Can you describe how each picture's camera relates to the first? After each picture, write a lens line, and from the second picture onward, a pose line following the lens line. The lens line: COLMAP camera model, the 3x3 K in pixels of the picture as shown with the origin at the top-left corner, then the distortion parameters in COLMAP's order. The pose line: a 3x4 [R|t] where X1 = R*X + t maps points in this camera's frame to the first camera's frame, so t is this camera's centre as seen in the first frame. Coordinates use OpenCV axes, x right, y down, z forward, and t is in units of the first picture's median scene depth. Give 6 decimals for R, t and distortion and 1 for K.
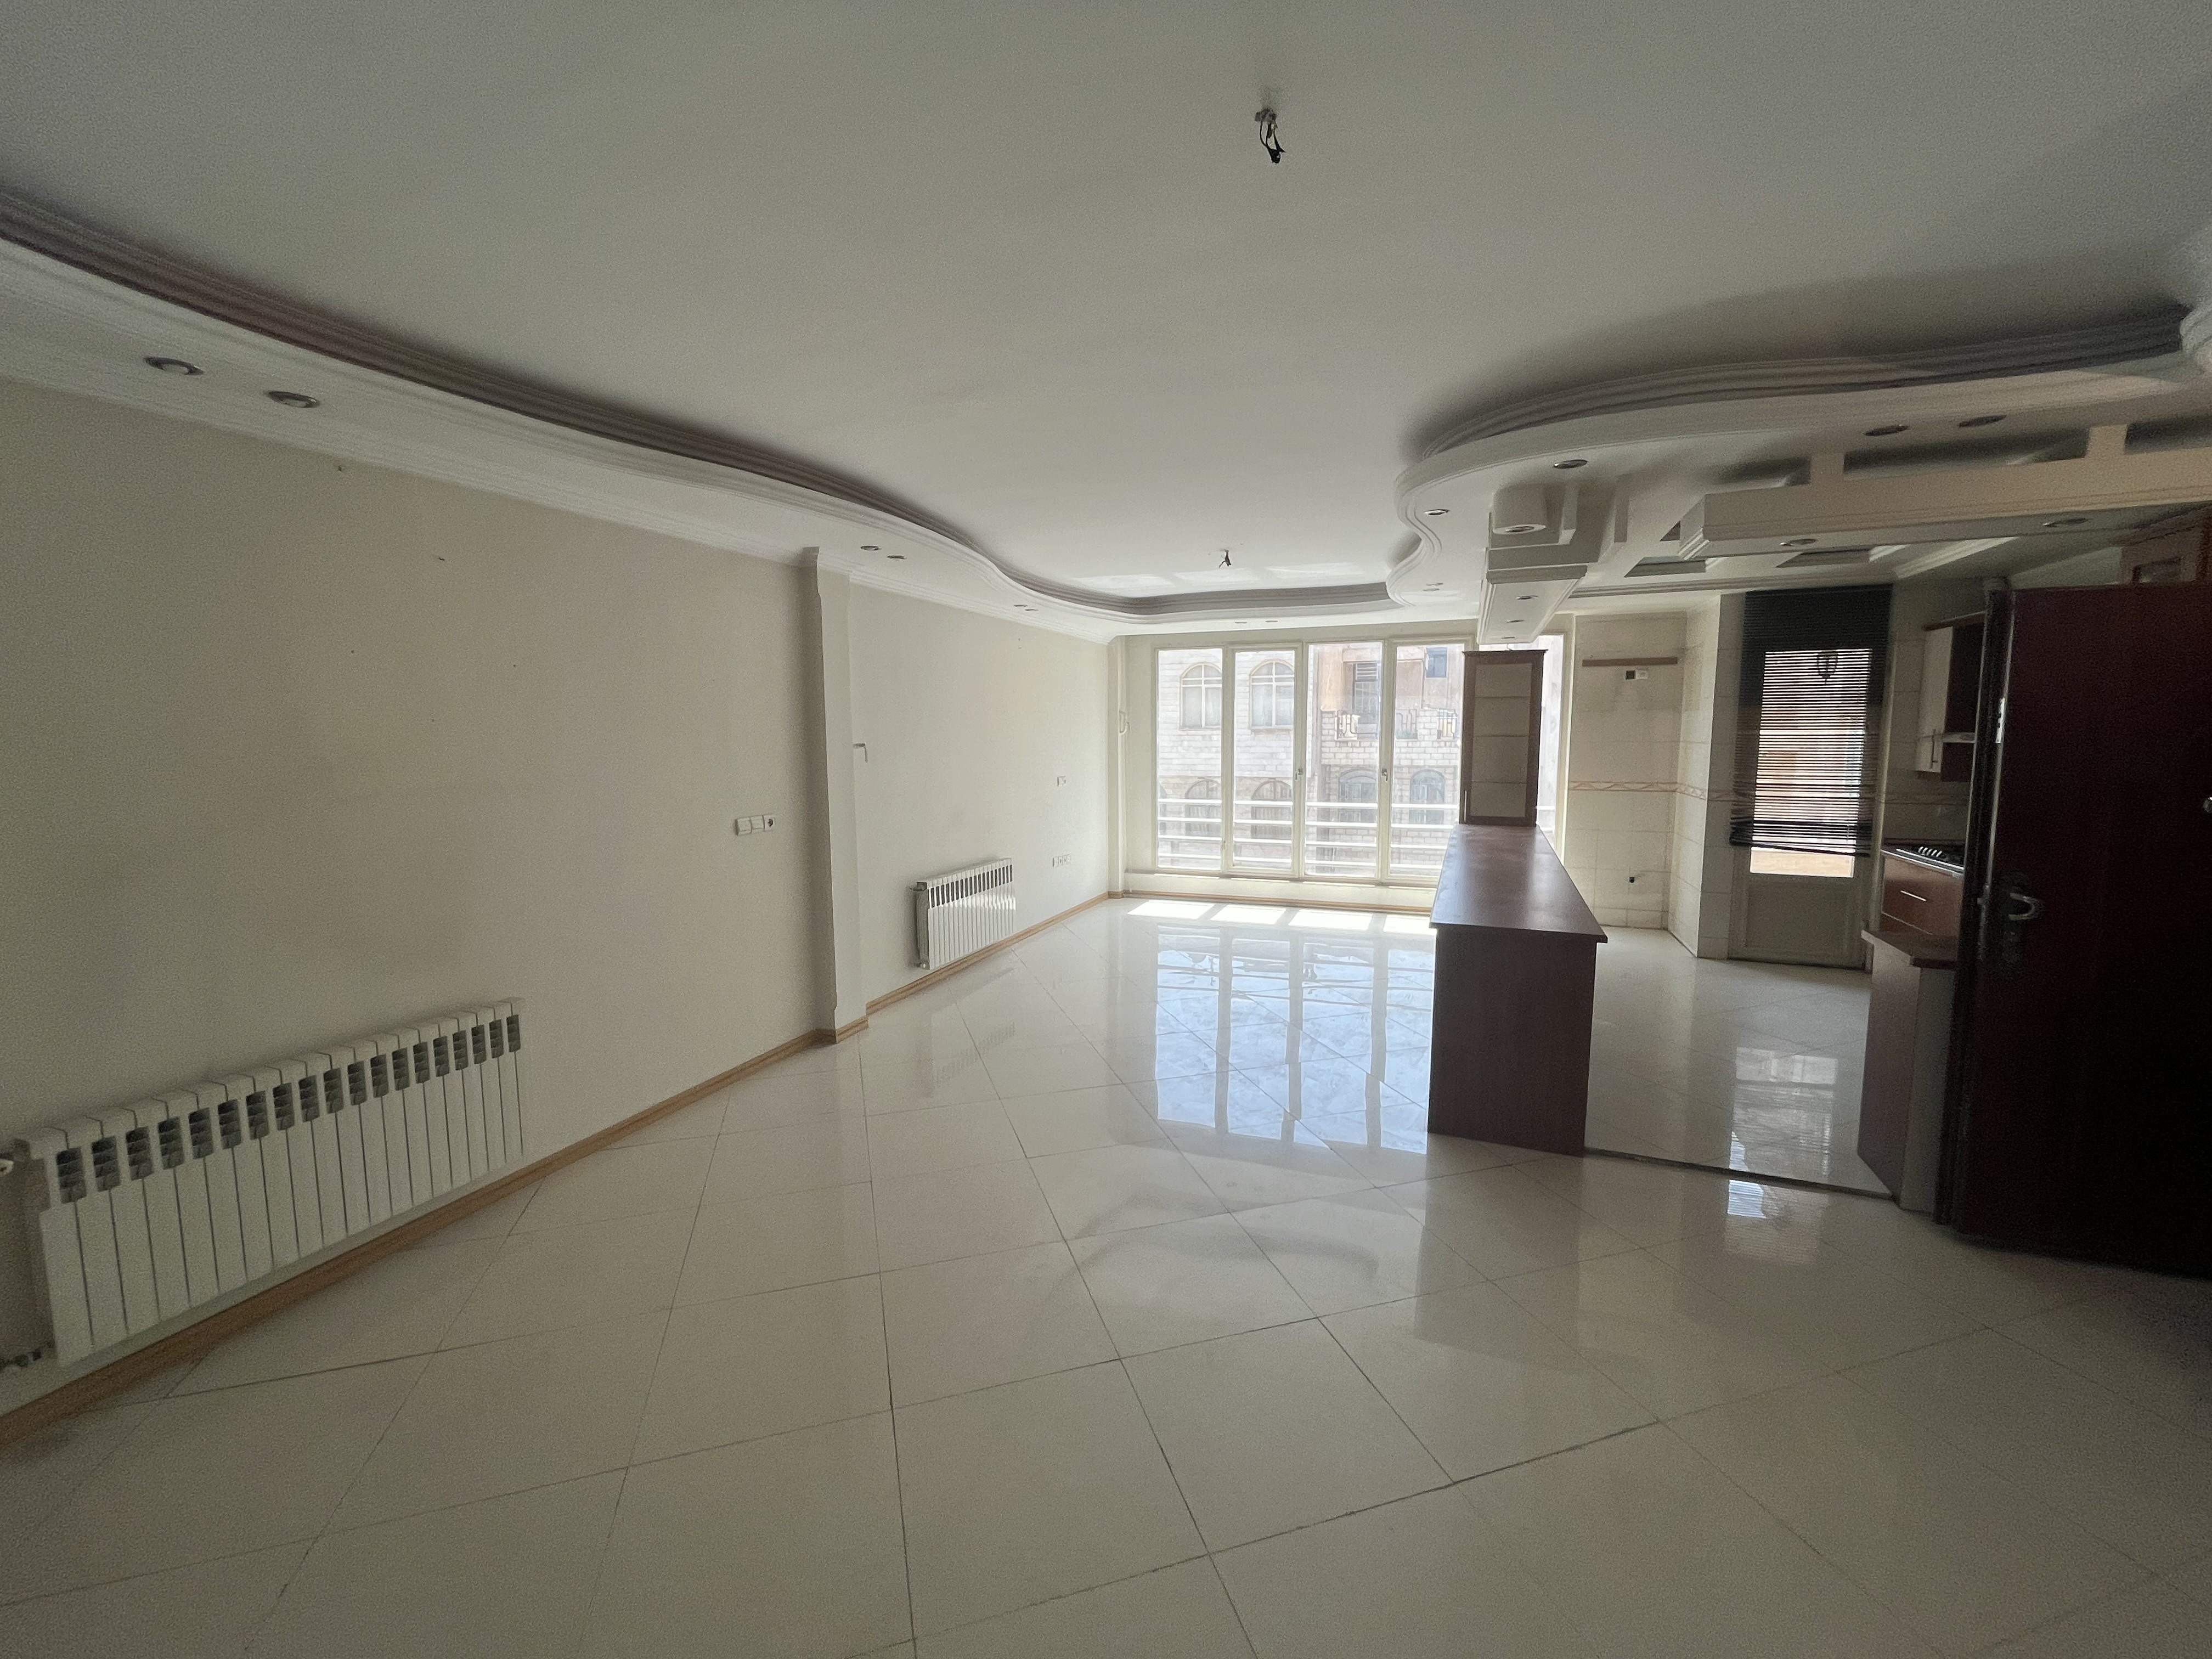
lens RADIAL K [[896.7, 0, 1102.5], [0, 896.7, 823.8], [0, 0, 1]] dist [-0.000722, -0.000608]
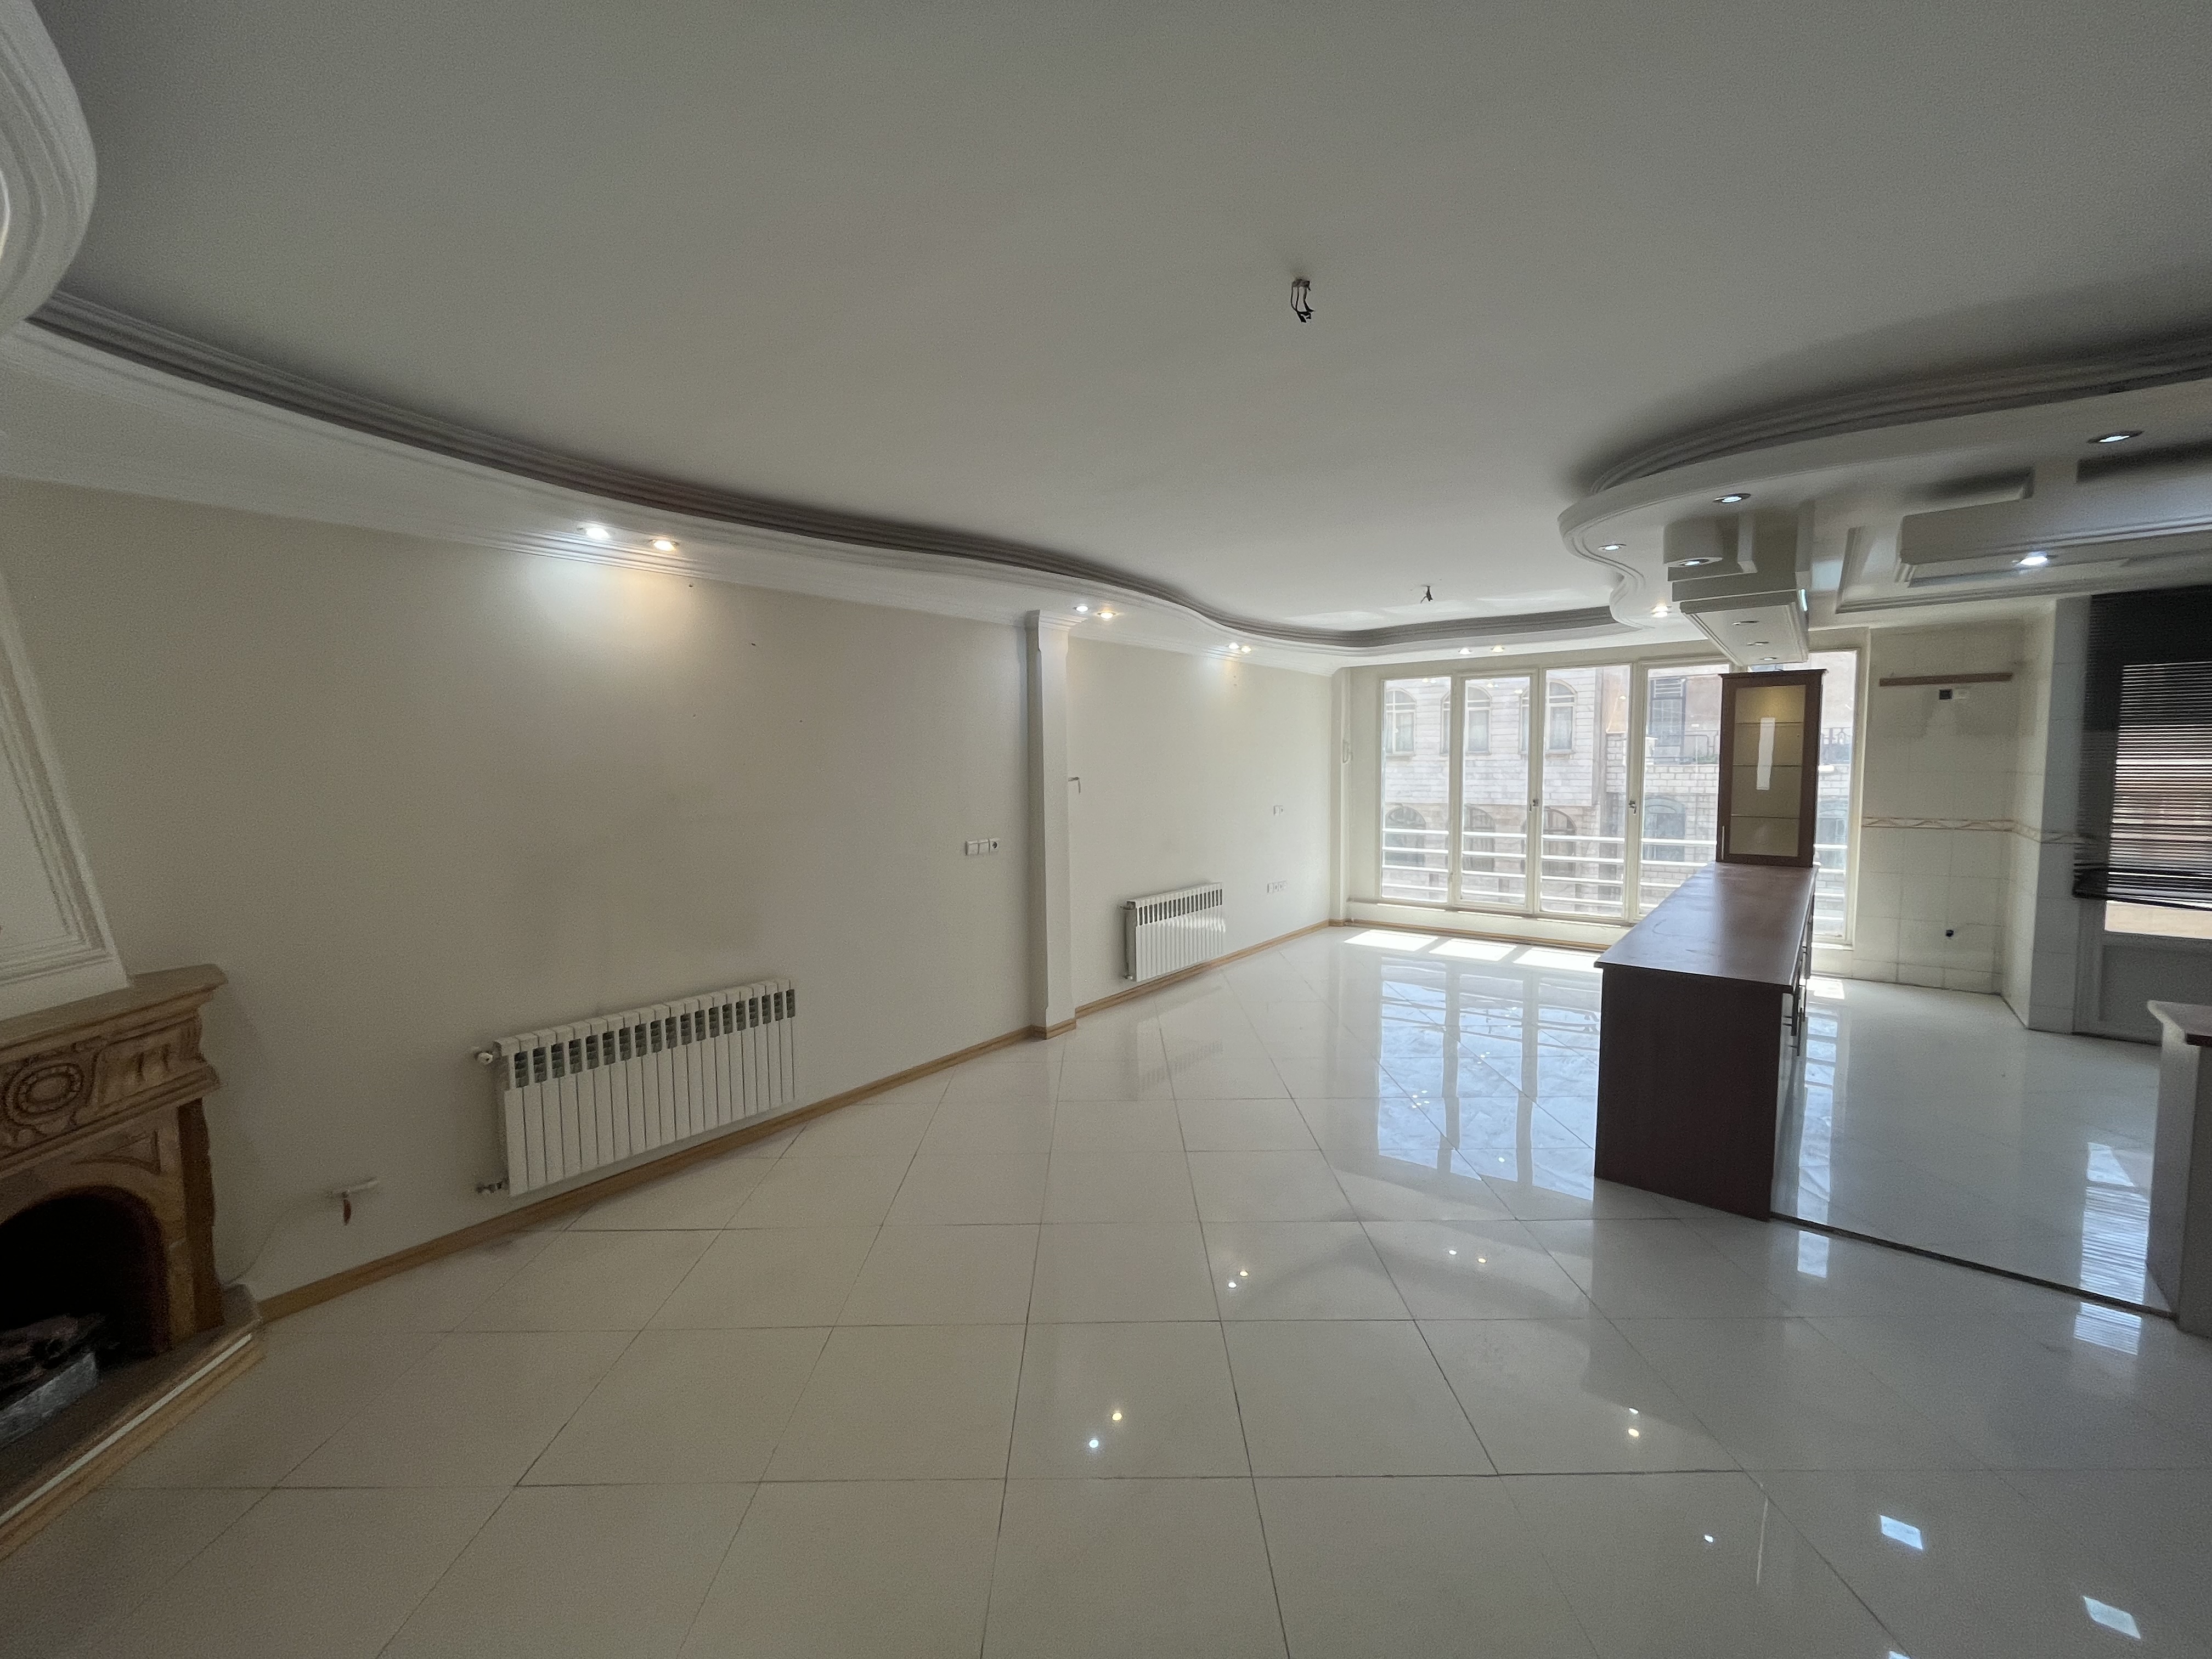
lens RADIAL K [[896.7, 0, 1102.5], [0, 896.7, 823.8], [0, 0, 1]] dist [-0.000722, -0.000608]
pose [[0.956795, 0.015423, -0.290355, 0.076245], [-0.023301, 0.999448, -0.023693, -0.003180], [0.289829, 0.029435, 0.956626, -0.061349]]
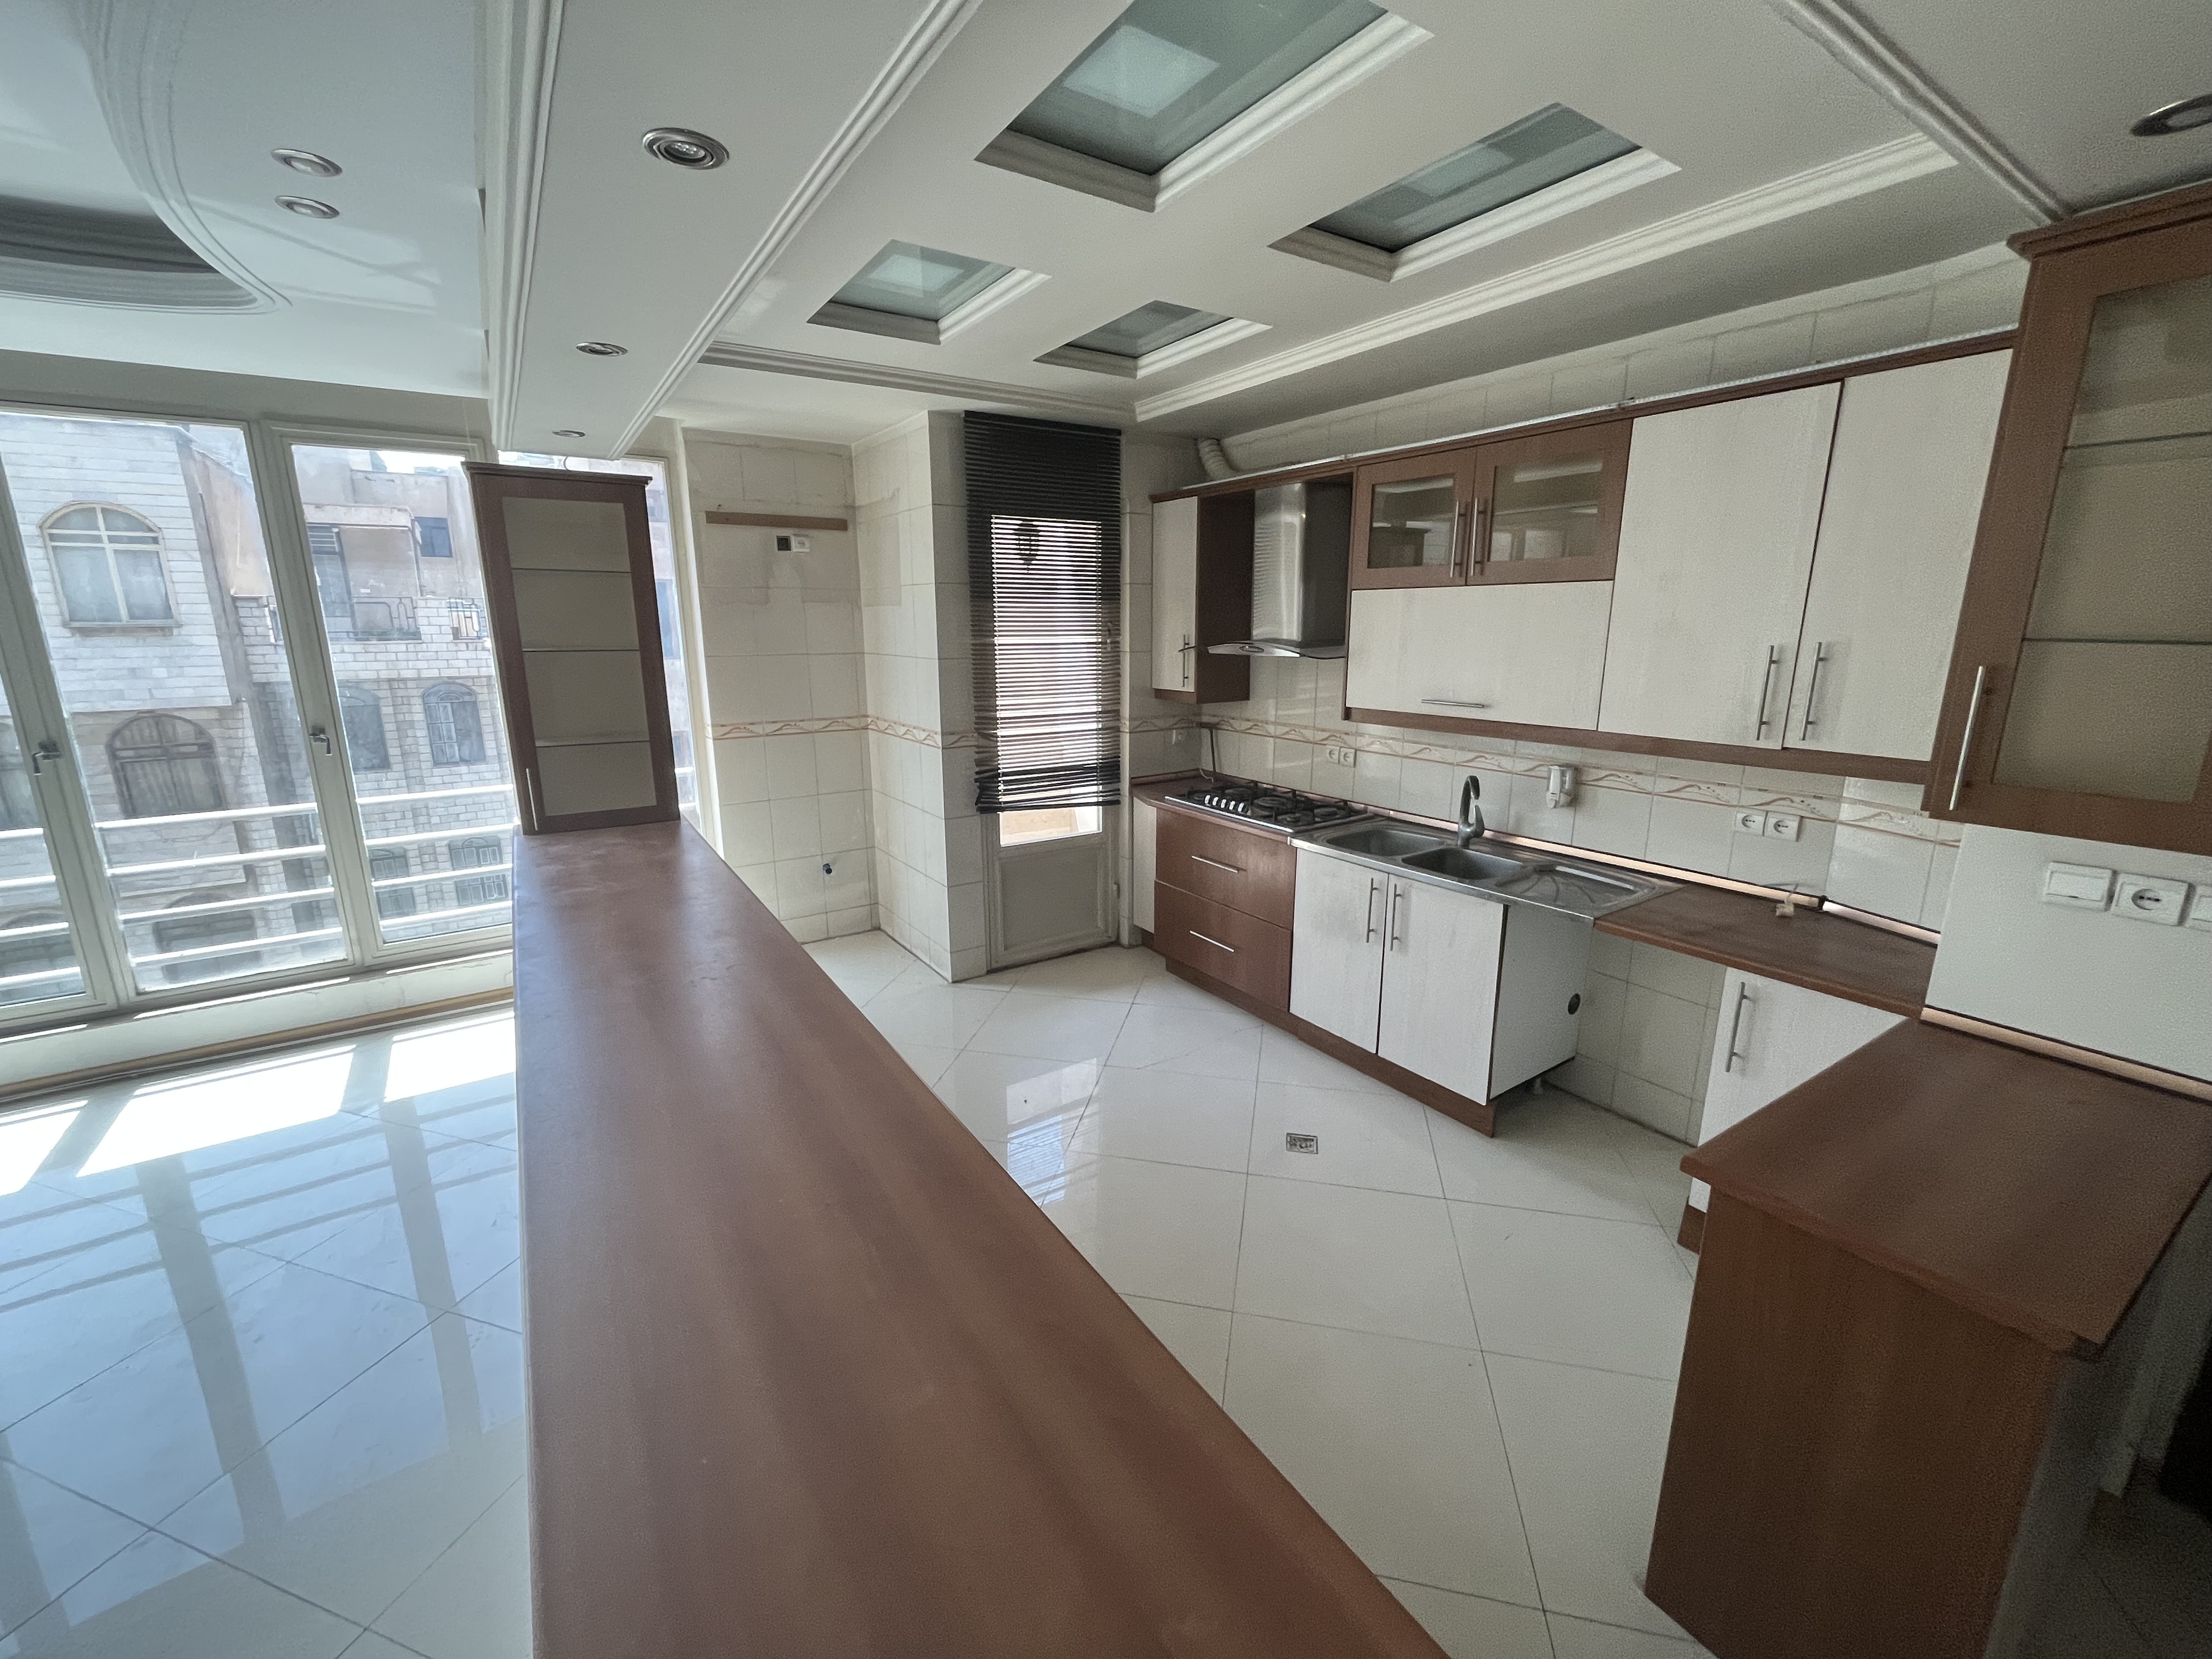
lens RADIAL K [[896.7, 0, 1102.5], [0, 896.7, 823.8], [0, 0, 1]] dist [-0.000722, -0.000608]
pose [[0.565802, -0.177450, 0.805220, 0.215839], [0.084539, 0.983906, 0.157425, -0.064979], [-0.820196, -0.020999, 0.571697, 0.542791]]
